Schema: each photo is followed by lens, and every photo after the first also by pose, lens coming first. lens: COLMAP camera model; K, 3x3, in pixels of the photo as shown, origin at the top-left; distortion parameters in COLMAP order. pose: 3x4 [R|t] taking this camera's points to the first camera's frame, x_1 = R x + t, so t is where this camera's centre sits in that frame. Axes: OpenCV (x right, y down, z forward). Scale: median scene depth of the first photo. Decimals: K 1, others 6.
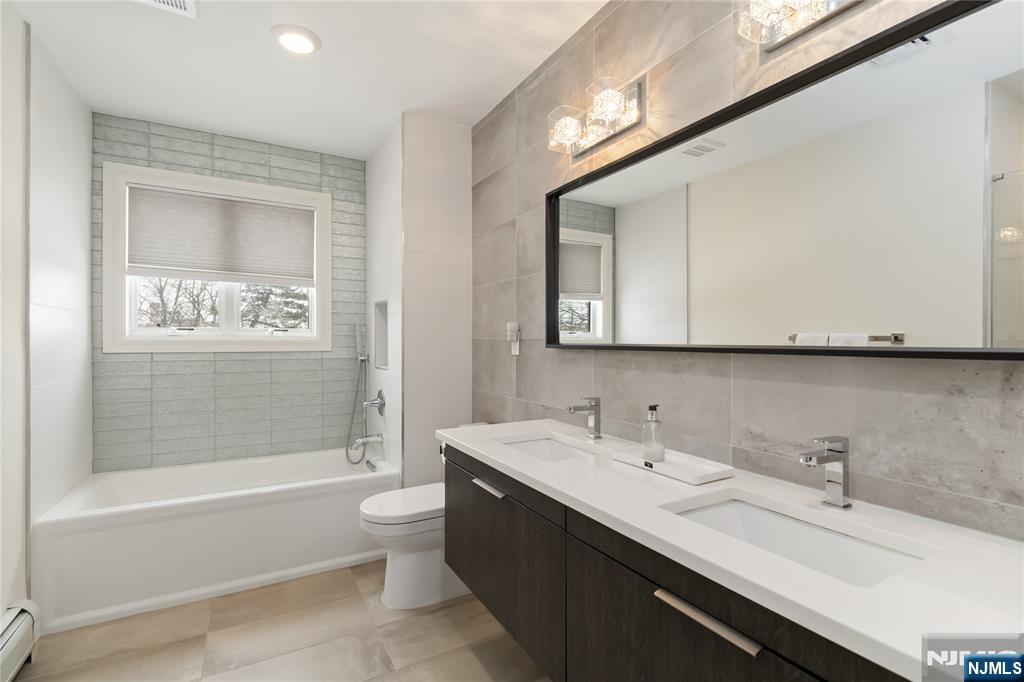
lens RADIAL K [[472.2, 0, 508.9], [0, 472.2, 343.9], [0, 0, 1]] dist [-0.002913, 0.000253]
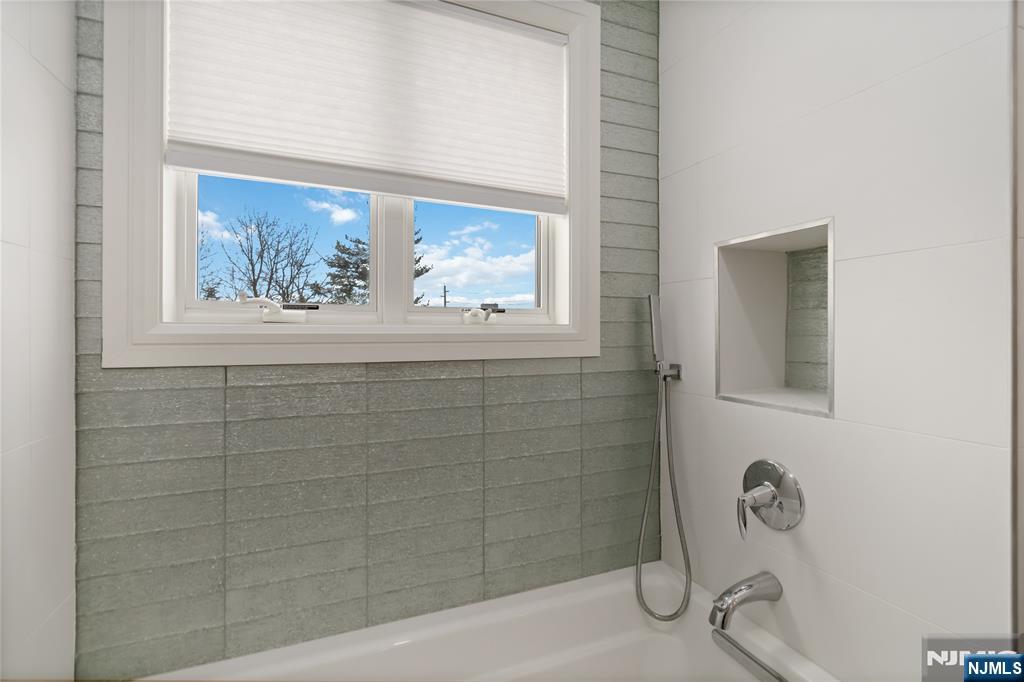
lens RADIAL K [[472.2, 0, 518.4], [0, 472.2, 335.3], [0, 0, 1]] dist [-0.002913, 0.000253]
pose [[0.992179, 0.001088, -0.124818, -0.388641], [-0.001062, 0.999999, 0.000282, -0.005620], [0.124818, -0.000147, 0.992180, 0.533494]]
